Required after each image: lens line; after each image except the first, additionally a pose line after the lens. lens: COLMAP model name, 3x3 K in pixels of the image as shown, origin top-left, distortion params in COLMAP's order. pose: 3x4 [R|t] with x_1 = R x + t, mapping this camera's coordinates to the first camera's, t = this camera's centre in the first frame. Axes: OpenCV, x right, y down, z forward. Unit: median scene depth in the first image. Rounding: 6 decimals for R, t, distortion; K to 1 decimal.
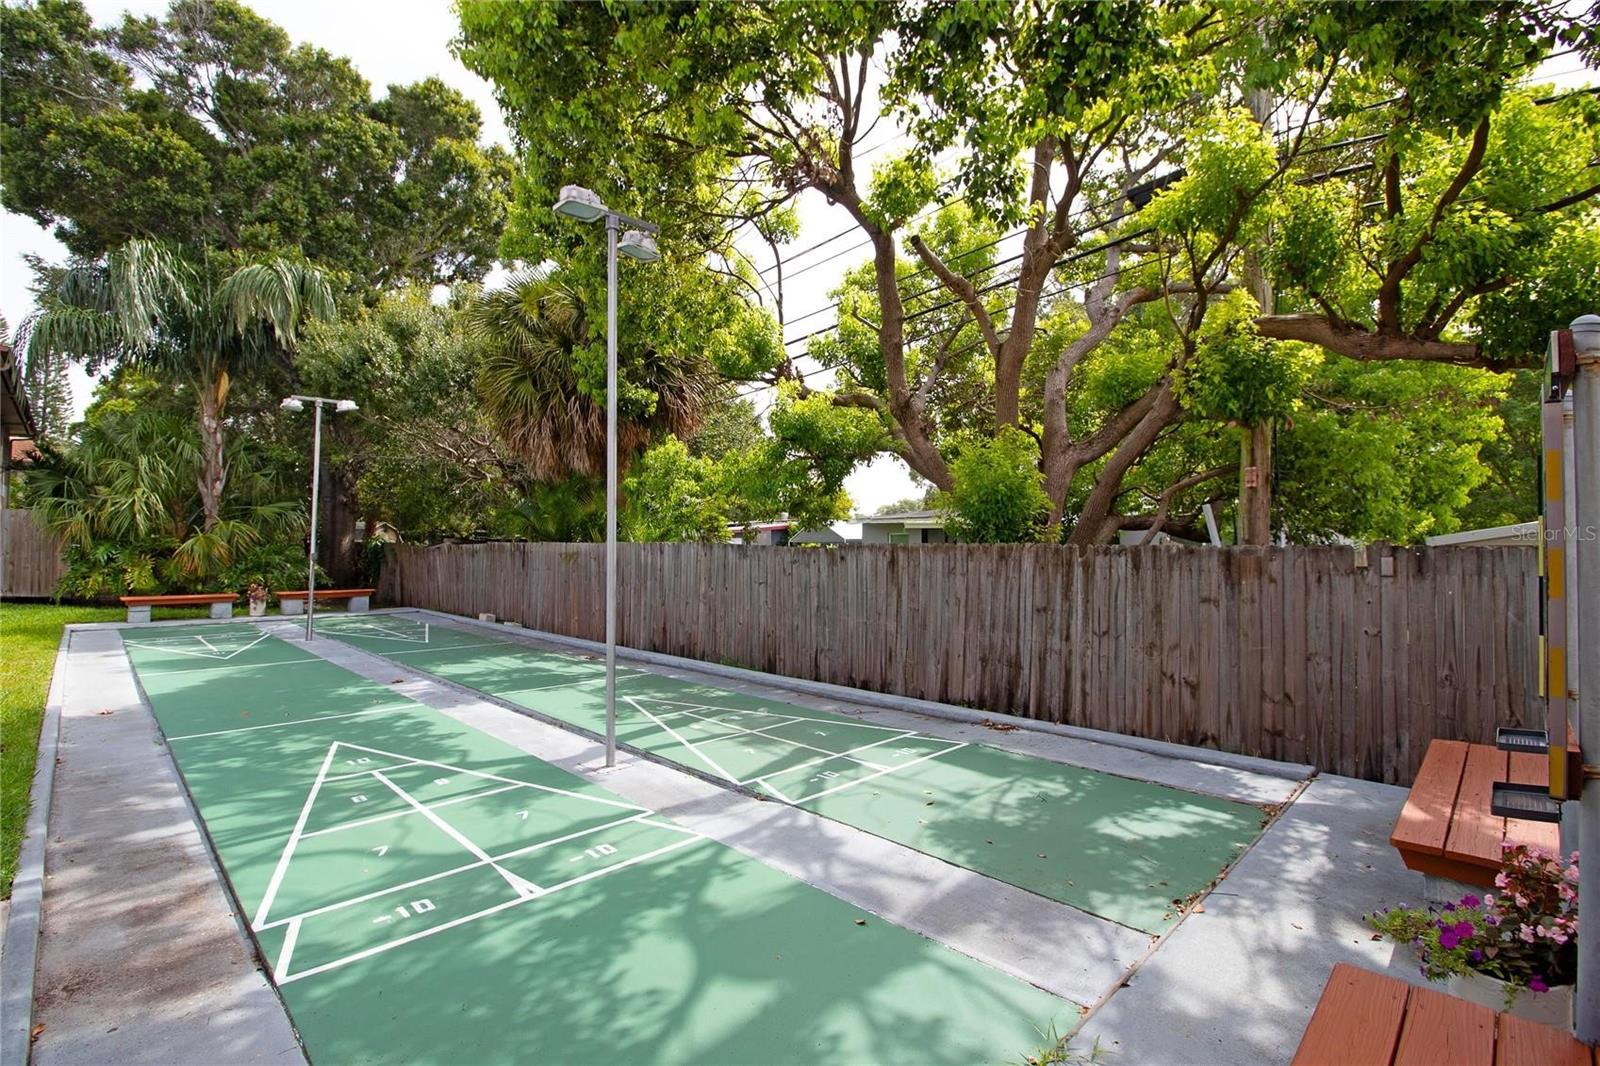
lens RADIAL K [[747.3, 0, 791.8], [0, 747.3, 528.8], [0, 0, 1]] dist [-0.004424, -0.001179]
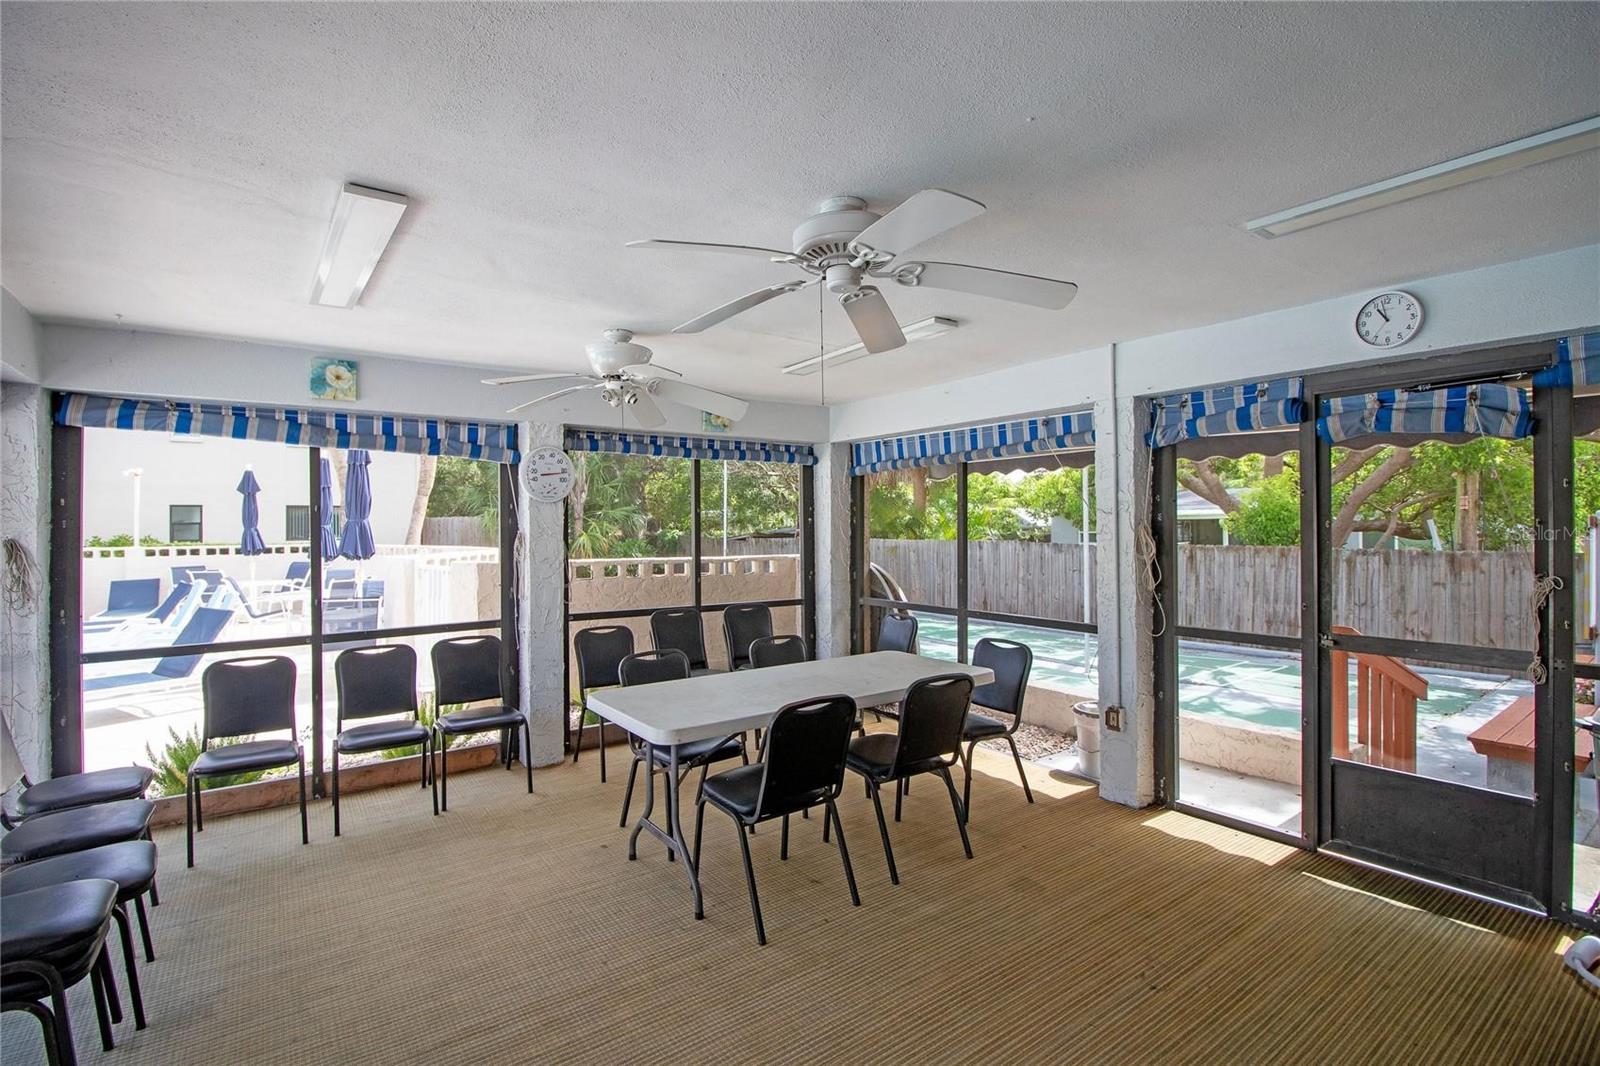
lens RADIAL K [[747.3, 0, 806.6], [0, 747.3, 532.3], [0, 0, 1]] dist [-0.004424, -0.001179]
pose [[0.989728, -0.008164, -0.142727, -0.511550], [0.012707, 0.999440, 0.030943, -0.075563], [0.142395, -0.032439, 0.989278, -0.716500]]
